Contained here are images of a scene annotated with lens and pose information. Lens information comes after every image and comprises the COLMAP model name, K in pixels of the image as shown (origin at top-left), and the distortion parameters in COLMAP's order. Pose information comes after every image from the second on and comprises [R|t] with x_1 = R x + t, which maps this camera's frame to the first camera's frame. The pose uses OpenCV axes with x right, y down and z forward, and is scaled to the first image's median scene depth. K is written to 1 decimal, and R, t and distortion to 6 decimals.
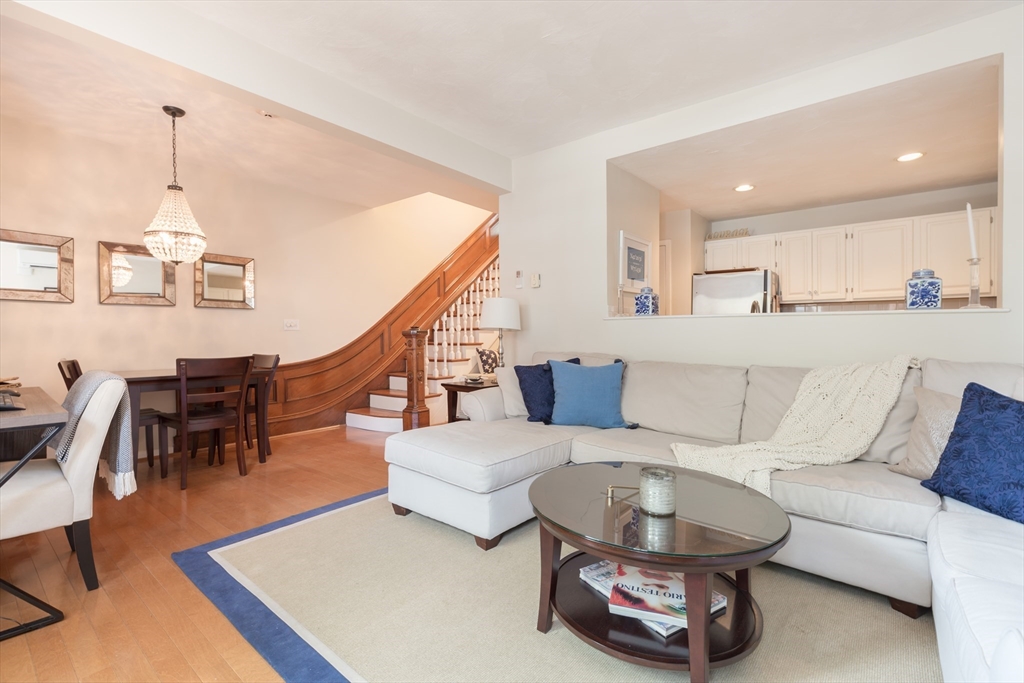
lens RADIAL K [[450.0, 0, 512.0], [0, 450.0, 341.5], [0, 0, 1]] dist [0.000613, 0.000021]
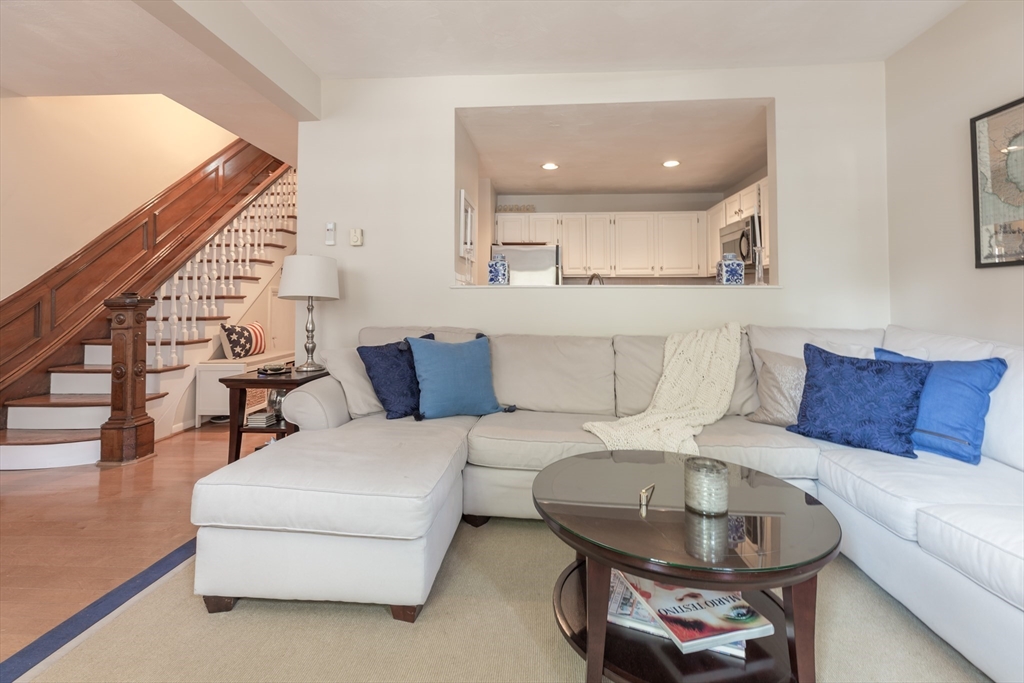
lens RADIAL K [[471.2, 0, 524.5], [0, 471.2, 290.0], [0, 0, 1]] dist [0.004078, 0.000452]
pose [[0.821699, 0.018987, 0.569605, -0.147124], [0.007875, 0.998971, -0.044660, -0.002331], [-0.569867, 0.041183, 0.820704, 0.129879]]
